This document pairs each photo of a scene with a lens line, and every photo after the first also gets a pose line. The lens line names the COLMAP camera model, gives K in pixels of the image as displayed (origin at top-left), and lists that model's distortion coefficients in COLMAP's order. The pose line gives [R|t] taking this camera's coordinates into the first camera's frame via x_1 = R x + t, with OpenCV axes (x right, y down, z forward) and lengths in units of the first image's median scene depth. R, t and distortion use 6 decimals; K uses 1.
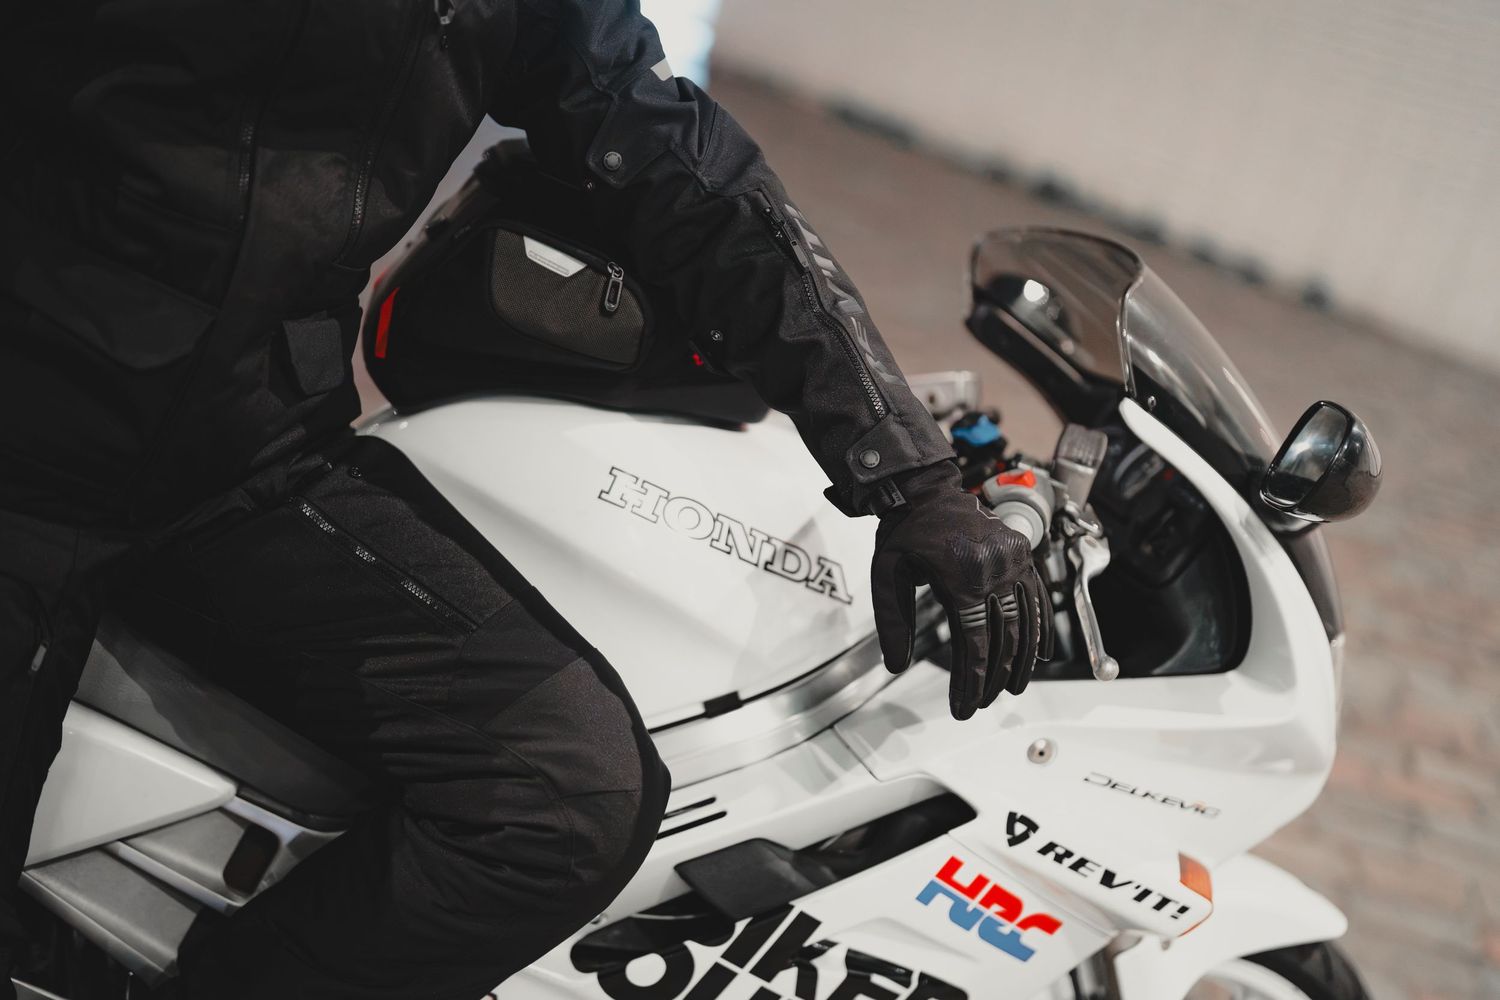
lens RADIAL K [[2064.4, 0, 747.7], [0, 2064.4, 527.8], [0, 0, 1]] dist [-0.003053, 0.106982]
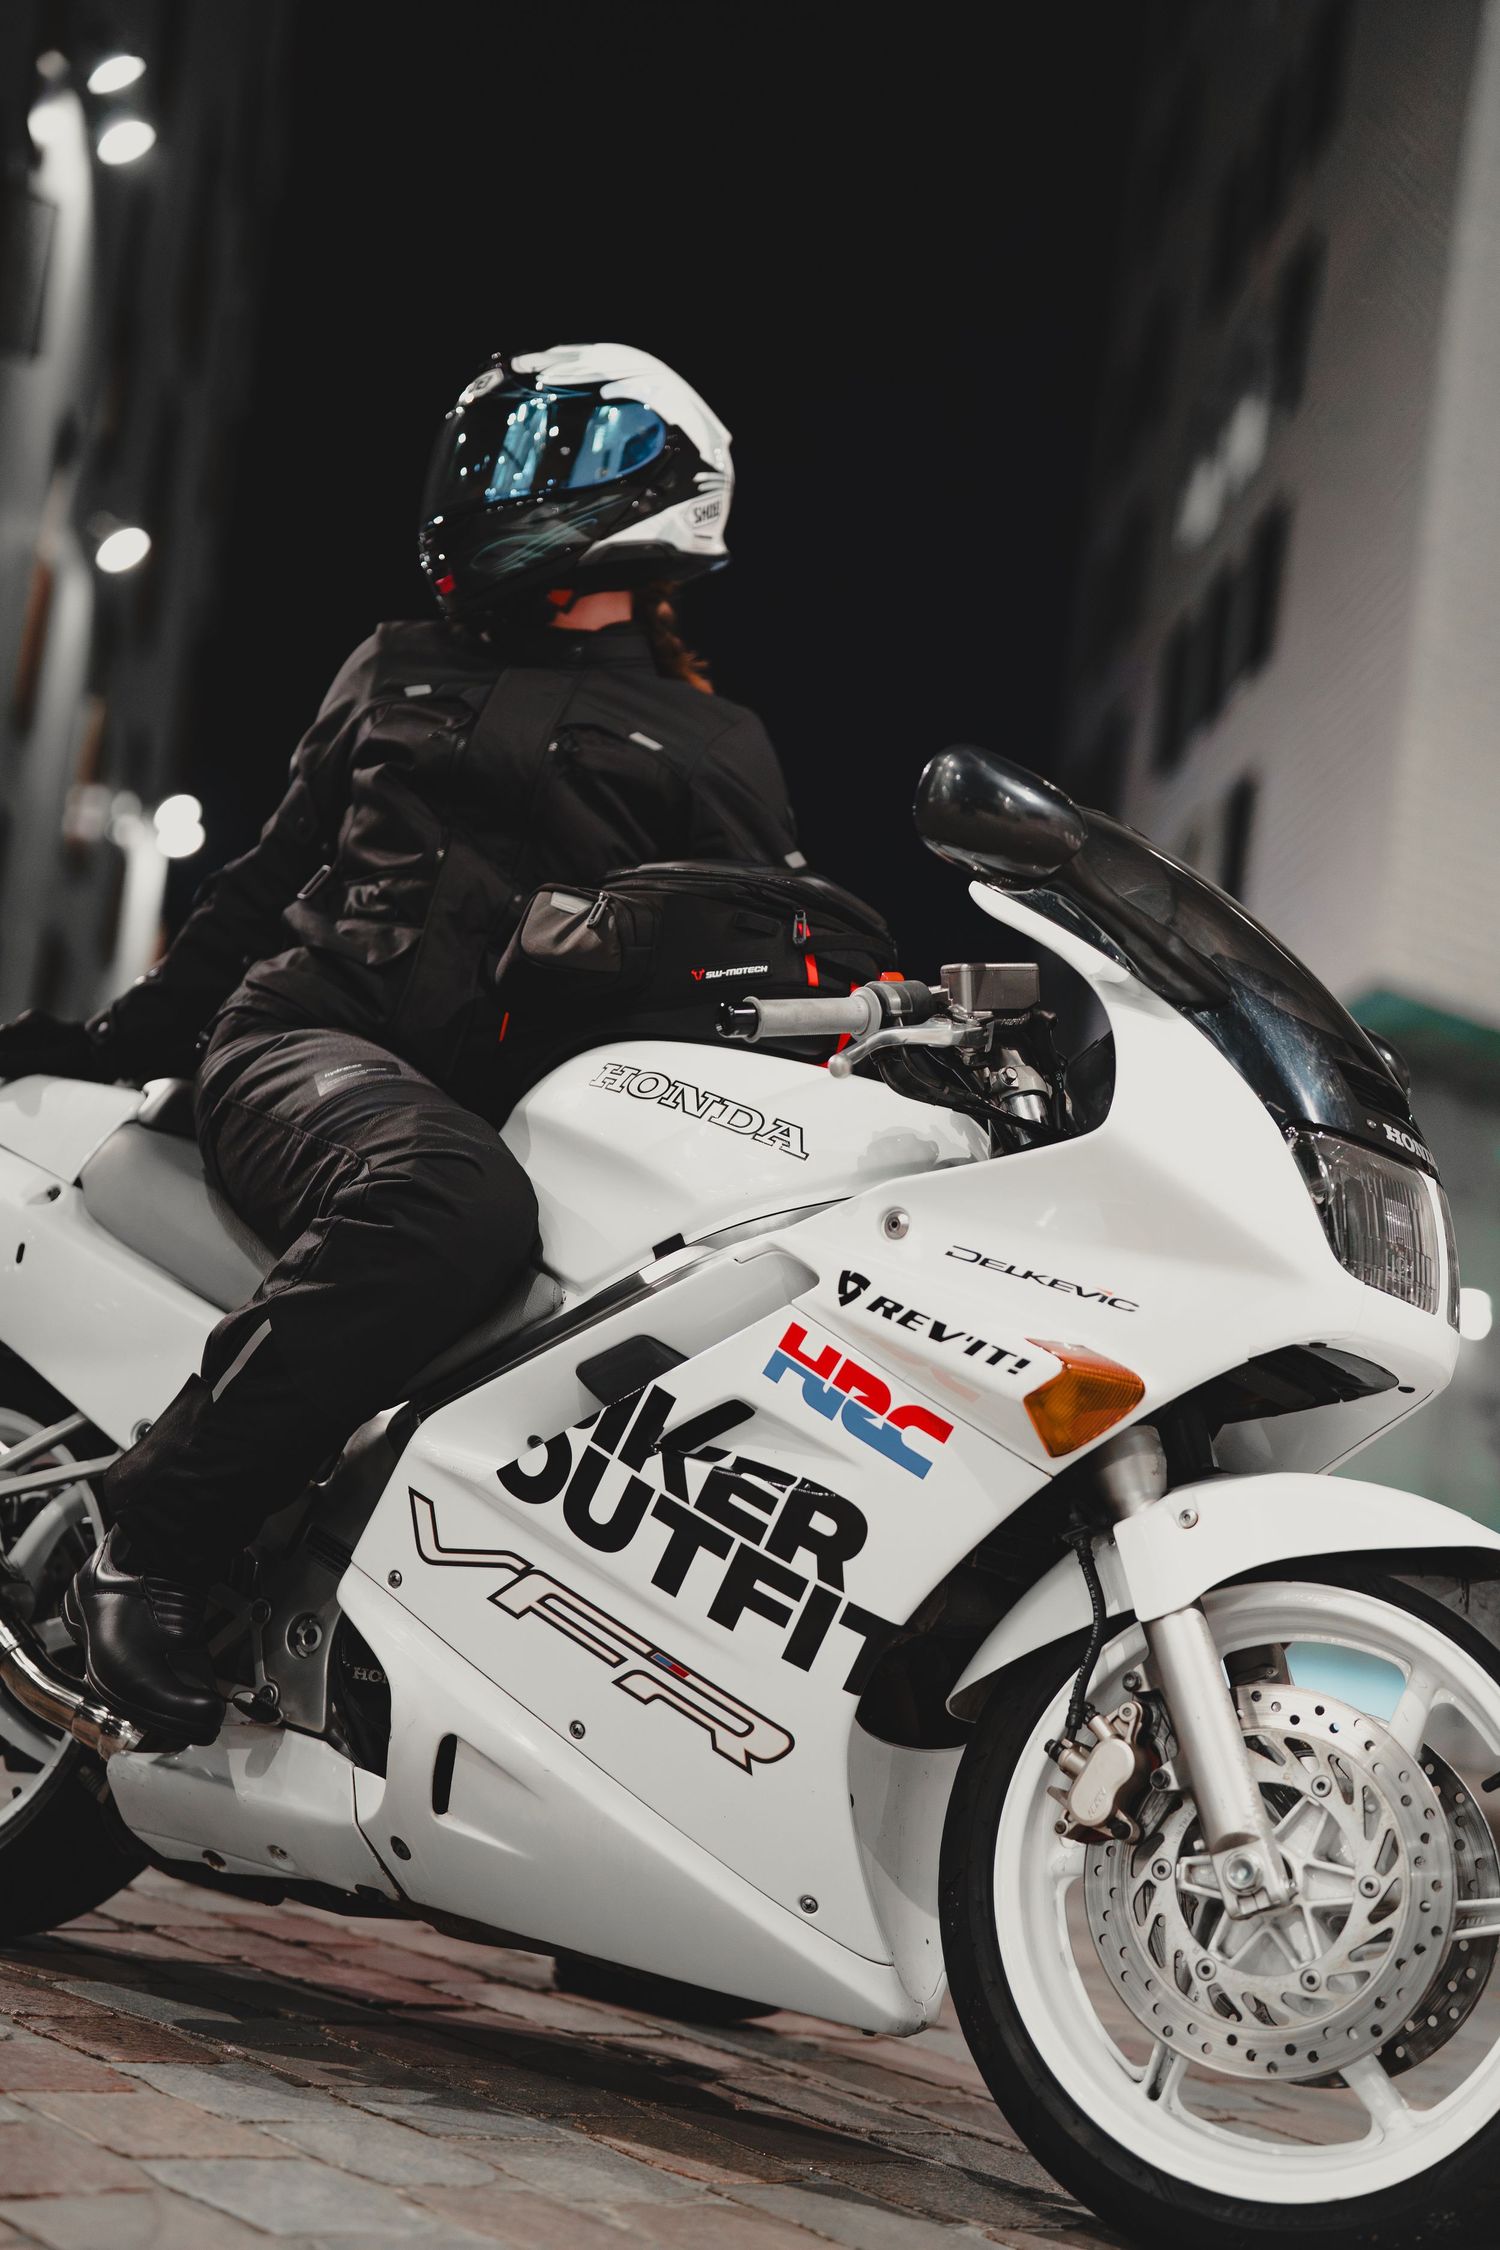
lens RADIAL K [[3096.5, 0, 747.9], [0, 3096.5, 1315.2], [0, 0, 1]] dist [-0.003053, 0.106982]
pose [[0.718393, -0.202934, -0.665379, 1.043596], [-0.162513, 0.881075, -0.444181, 0.797808], [0.676388, 0.427229, 0.599978, 0.104005]]
